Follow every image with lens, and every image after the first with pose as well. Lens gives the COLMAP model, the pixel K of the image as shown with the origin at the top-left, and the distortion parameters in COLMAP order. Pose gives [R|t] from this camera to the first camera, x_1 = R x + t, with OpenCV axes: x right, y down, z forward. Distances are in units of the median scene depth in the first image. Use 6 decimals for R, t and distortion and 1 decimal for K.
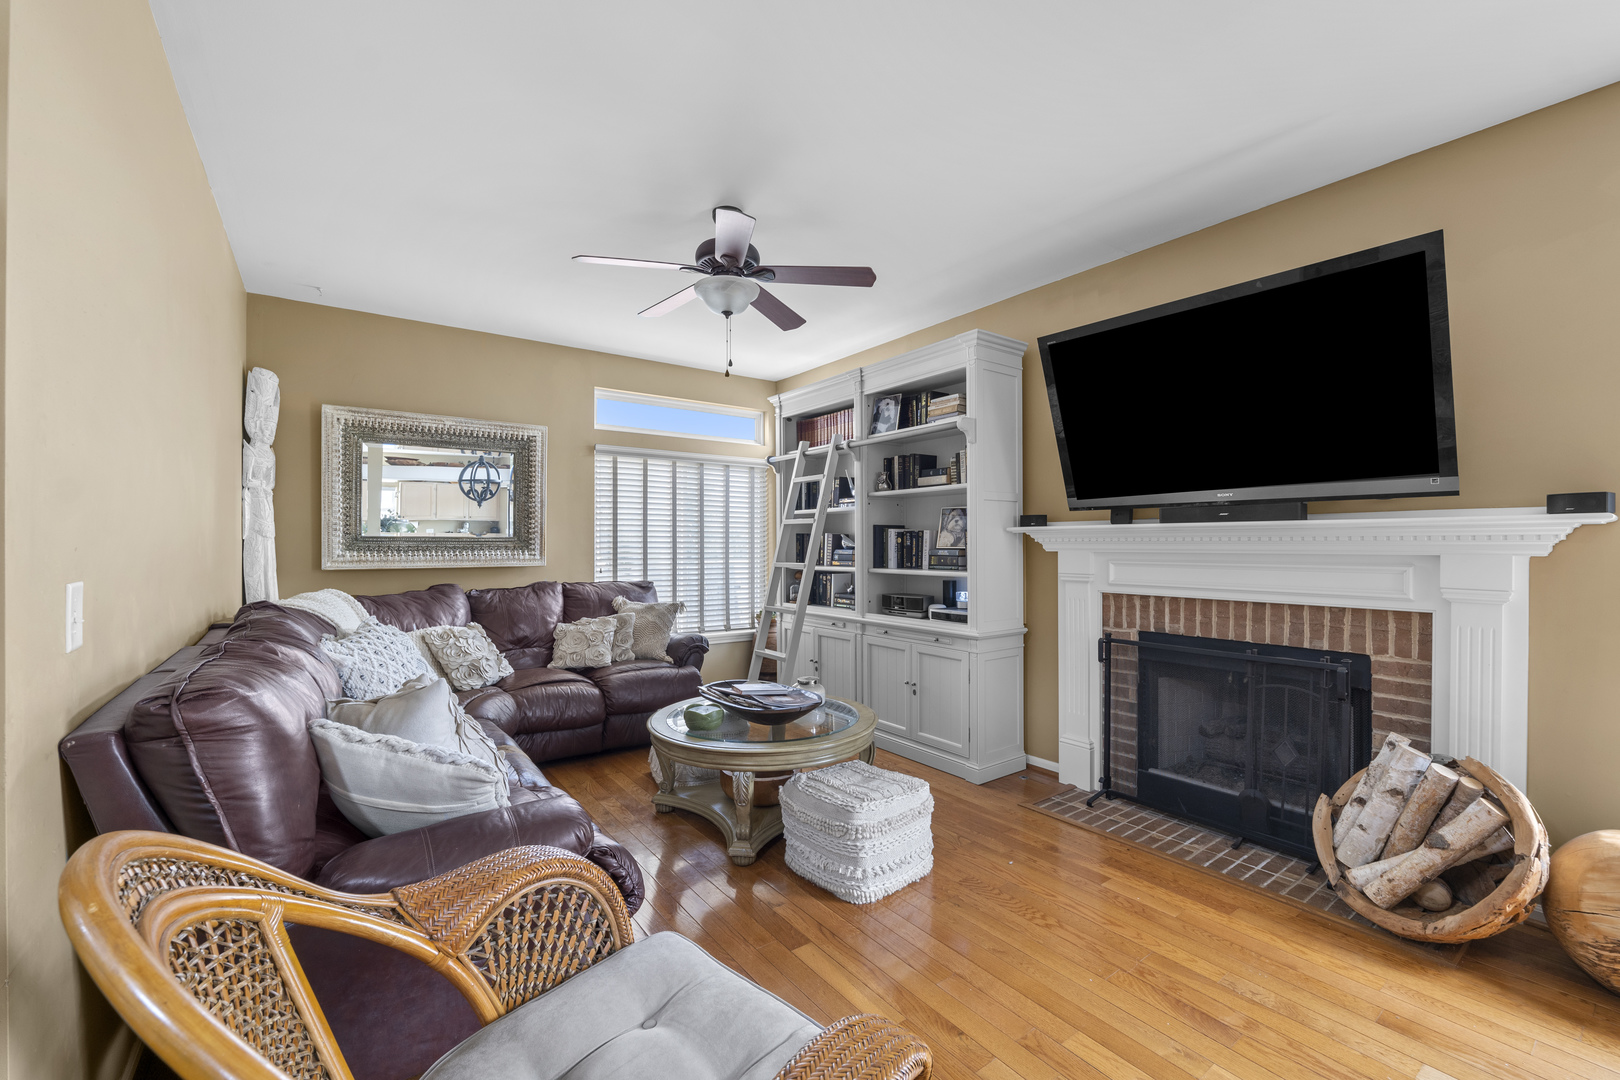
lens RADIAL K [[653.9, 0, 795.0], [0, 653.9, 541.9], [0, 0, 1]] dist [-0.013184, 0.000941]
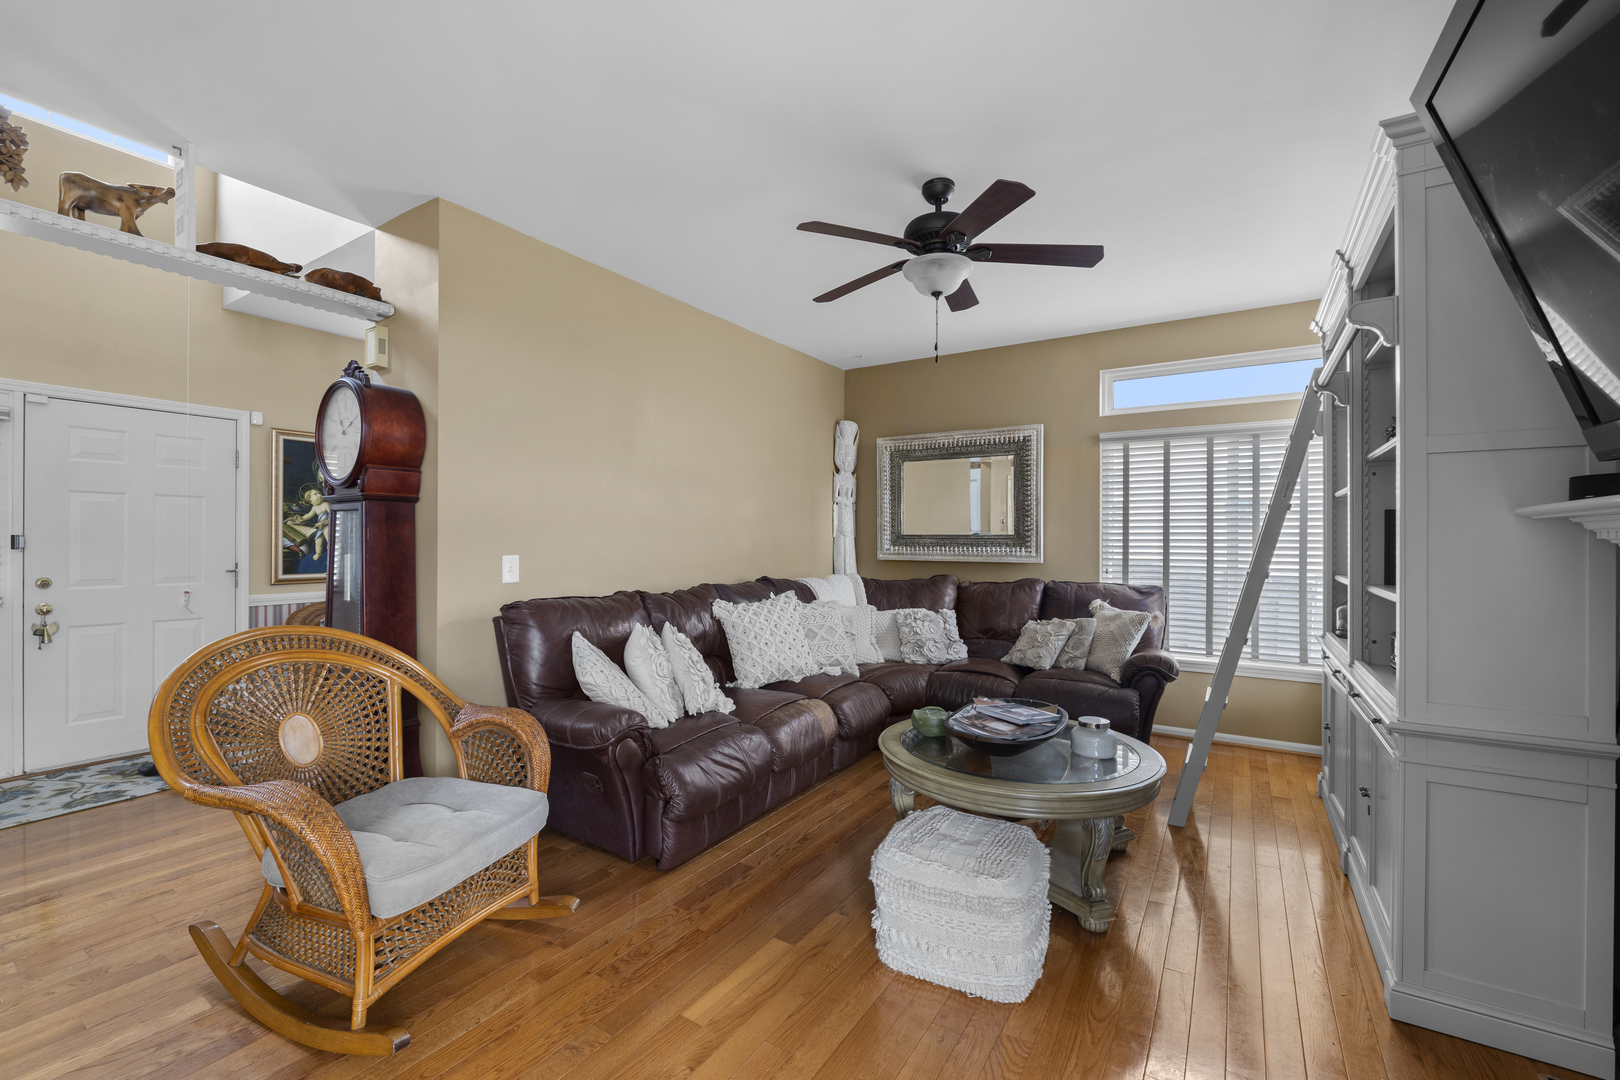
lens RADIAL K [[653.9, 0, 803.2], [0, 653.9, 538.2], [0, 0, 1]] dist [-0.013184, 0.000941]
pose [[0.373428, -0.001234, -0.927658, 0.451755], [-0.003171, 0.999992, -0.002607, 0.002214], [0.927654, 0.003915, 0.373421, 0.309037]]
